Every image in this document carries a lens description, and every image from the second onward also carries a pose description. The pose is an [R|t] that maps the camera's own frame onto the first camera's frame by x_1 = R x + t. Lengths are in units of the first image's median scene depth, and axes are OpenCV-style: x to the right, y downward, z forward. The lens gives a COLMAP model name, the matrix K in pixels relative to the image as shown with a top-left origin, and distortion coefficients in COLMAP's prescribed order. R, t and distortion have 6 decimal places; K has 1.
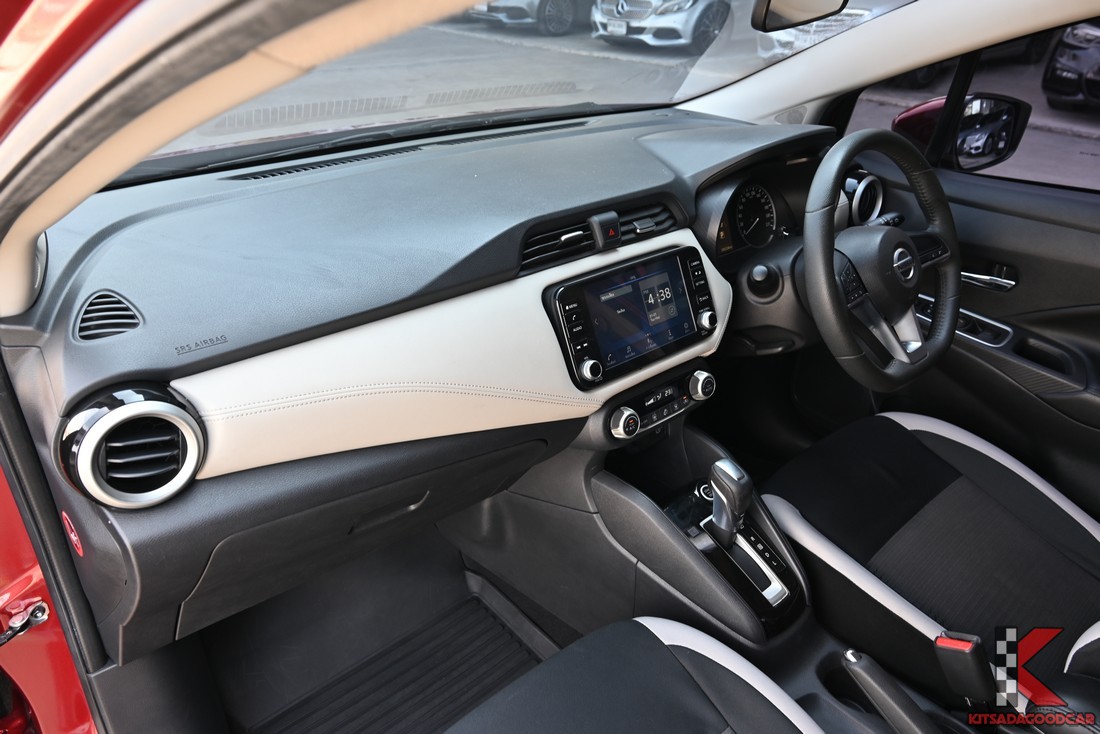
lens RADIAL K [[735.8, 0, 552.1], [0, 735.8, 370.8], [0, 0, 1]] dist [0.017539, -0.004079]
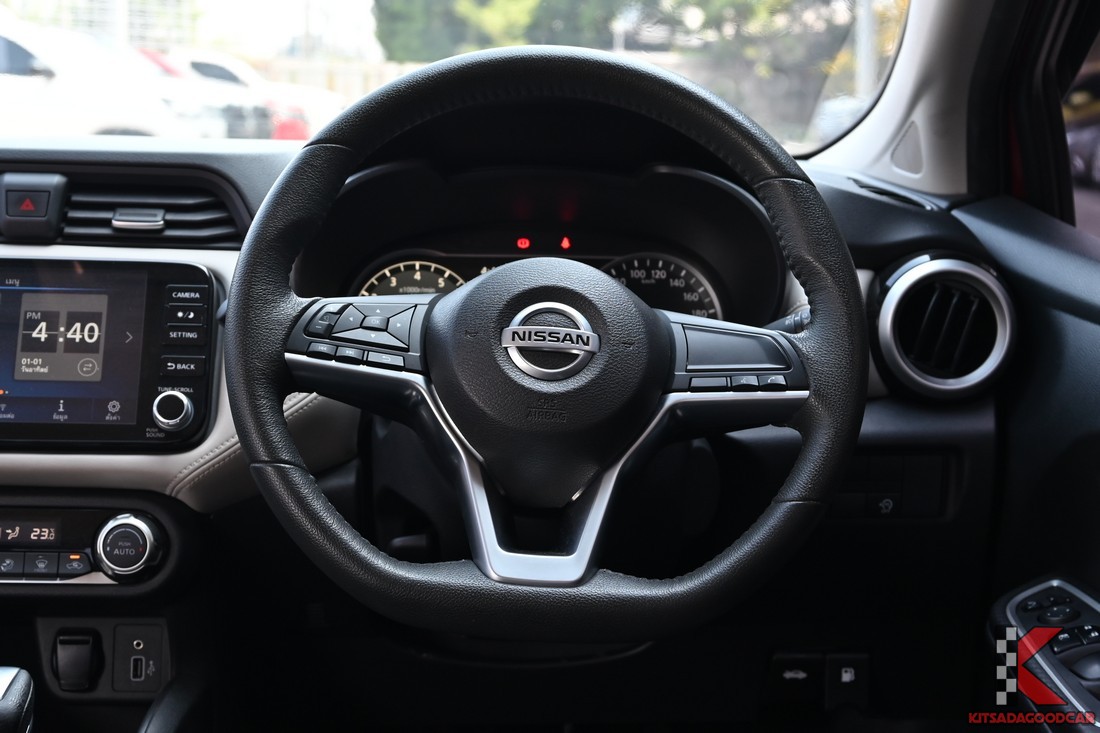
lens RADIAL K [[1768.2, 0, 548.6], [0, 1768.2, 370.2], [0, 0, 1]] dist [0.014768, 0.000000]
pose [[0.777547, 0.085641, -0.622966, 1.162531], [-0.315356, 0.910203, -0.268479, 0.142624], [0.544033, 0.405212, 0.734733, 0.308434]]
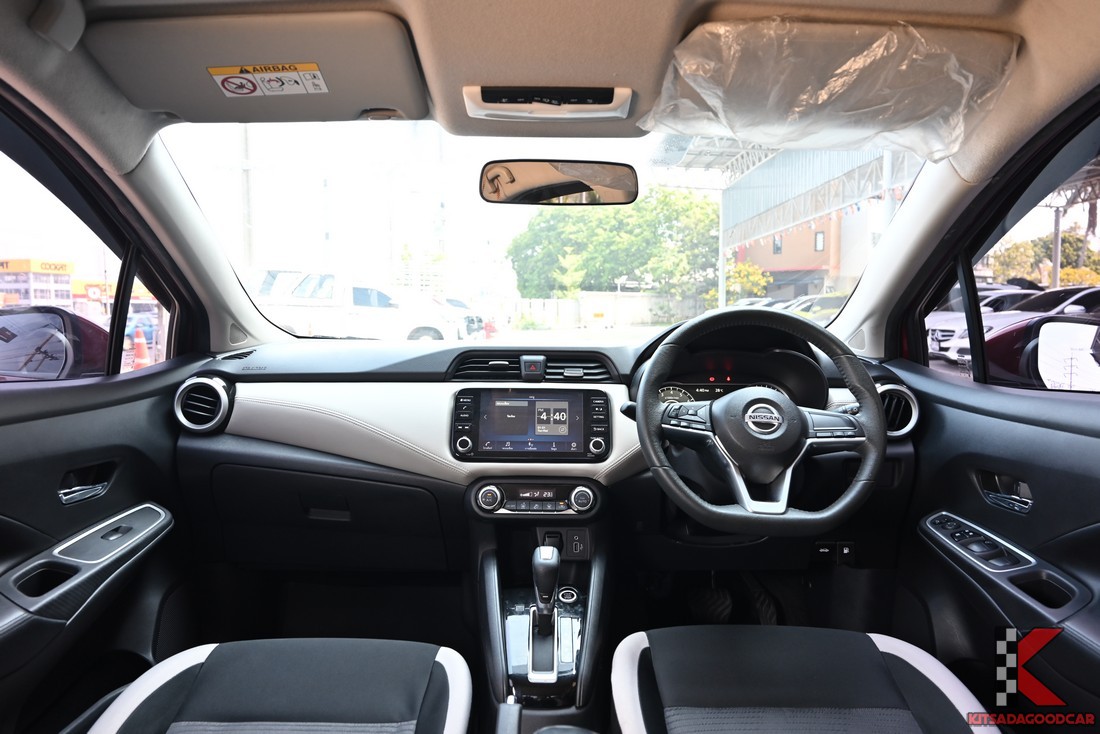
lens RADIAL K [[735.8, 0, 549.5], [0, 735.8, 365.0], [0, 0, 1]] dist [0.017539, -0.004079]
pose [[0.749134, 0.027247, -0.661858, 1.011568], [-0.319296, 0.890274, -0.324750, 0.245821], [0.580386, 0.454610, 0.675634, 0.073335]]
